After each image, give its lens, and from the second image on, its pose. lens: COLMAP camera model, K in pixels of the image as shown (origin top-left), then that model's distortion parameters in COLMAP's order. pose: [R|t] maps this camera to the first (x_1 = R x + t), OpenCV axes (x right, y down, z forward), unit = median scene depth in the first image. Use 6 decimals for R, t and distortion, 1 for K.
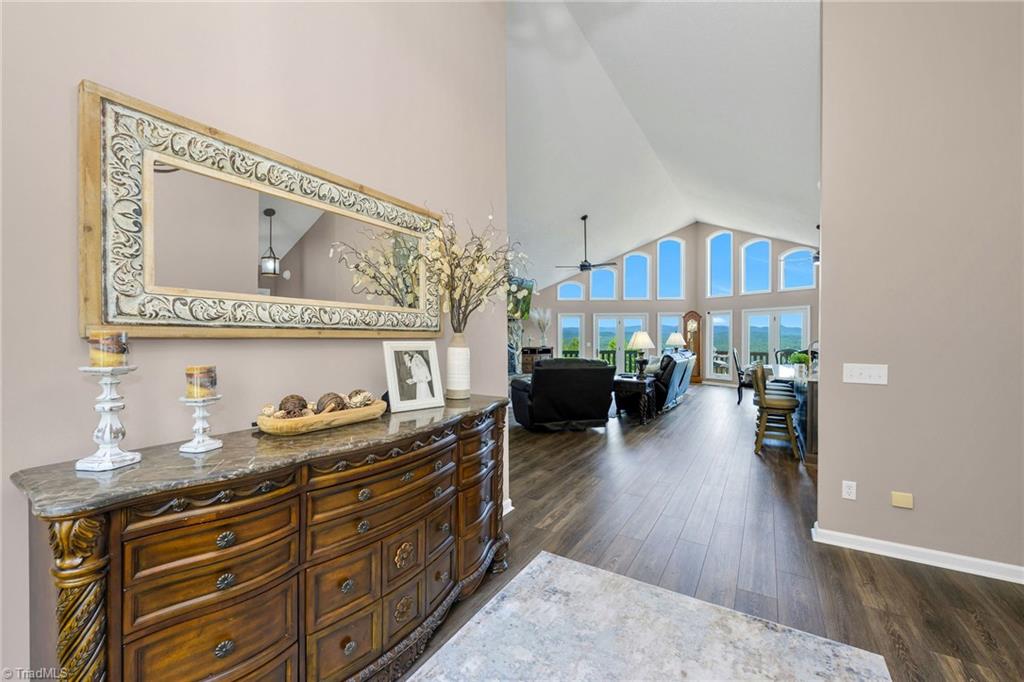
lens RADIAL K [[447.8, 0, 510.7], [0, 447.8, 337.5], [0, 0, 1]] dist [0.000847, 0.000197]
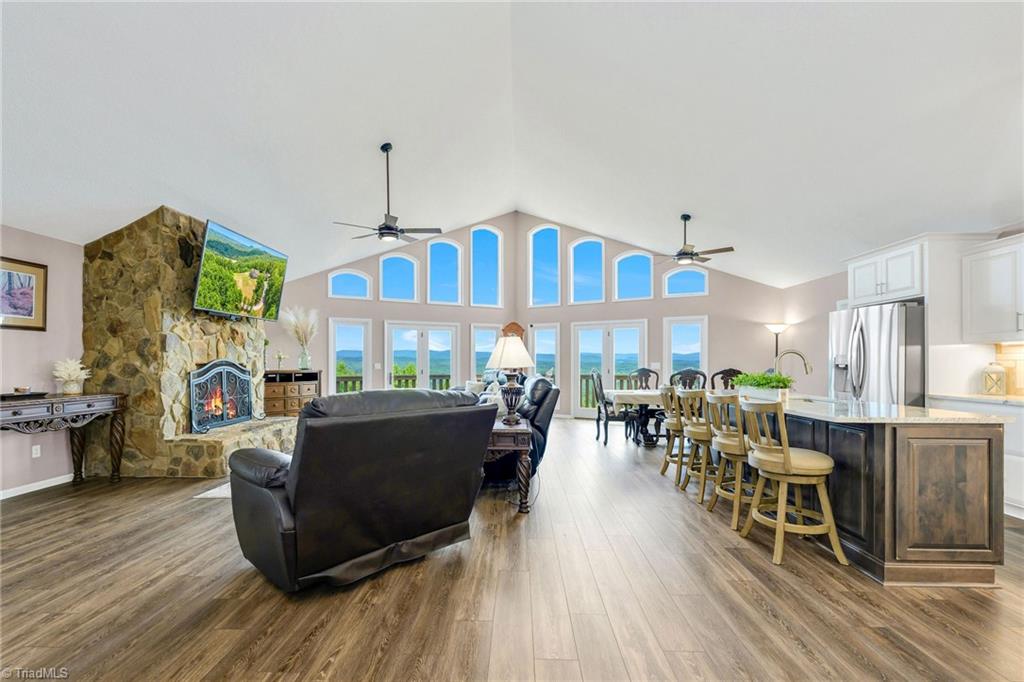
lens RADIAL K [[447.8, 0, 505.2], [0, 447.8, 360.4], [0, 0, 1]] dist [0.000847, 0.000197]
pose [[0.869715, 0.004519, 0.493533, 0.009814], [-0.001270, 0.999975, -0.006919, 0.011833], [-0.493552, 0.005390, 0.869700, 0.342049]]
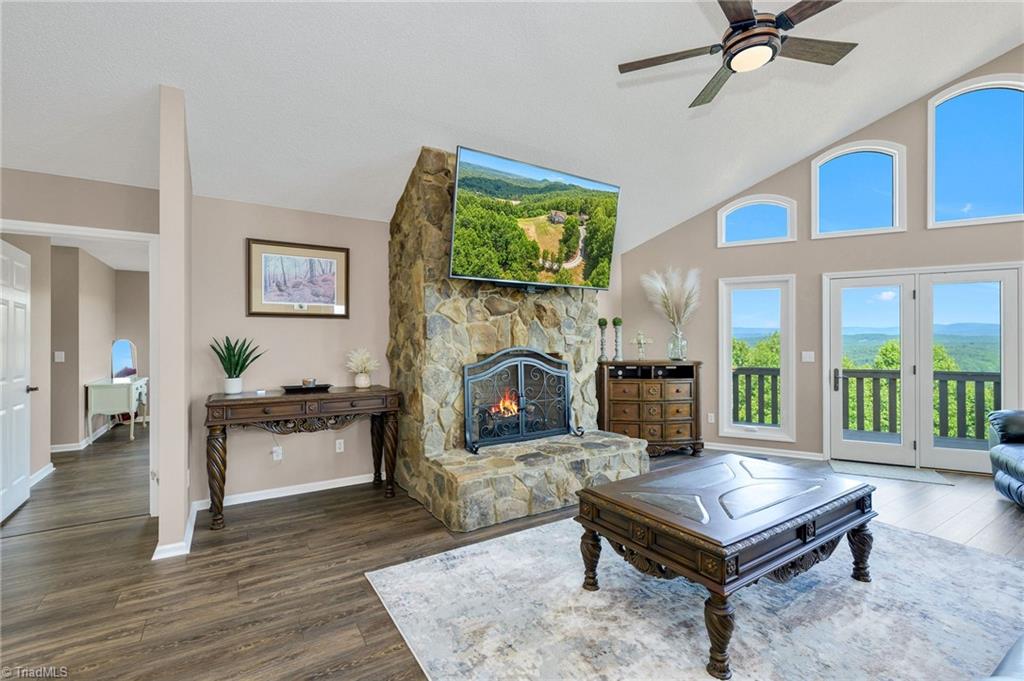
lens RADIAL K [[447.8, 0, 514.2], [0, 447.8, 337.5], [0, 0, 1]] dist [0.000847, 0.000197]
pose [[0.895990, -0.002434, -0.444067, 0.126478], [-0.001965, 0.999953, -0.009447, 0.003700], [0.444069, 0.009337, 0.895944, 0.585796]]
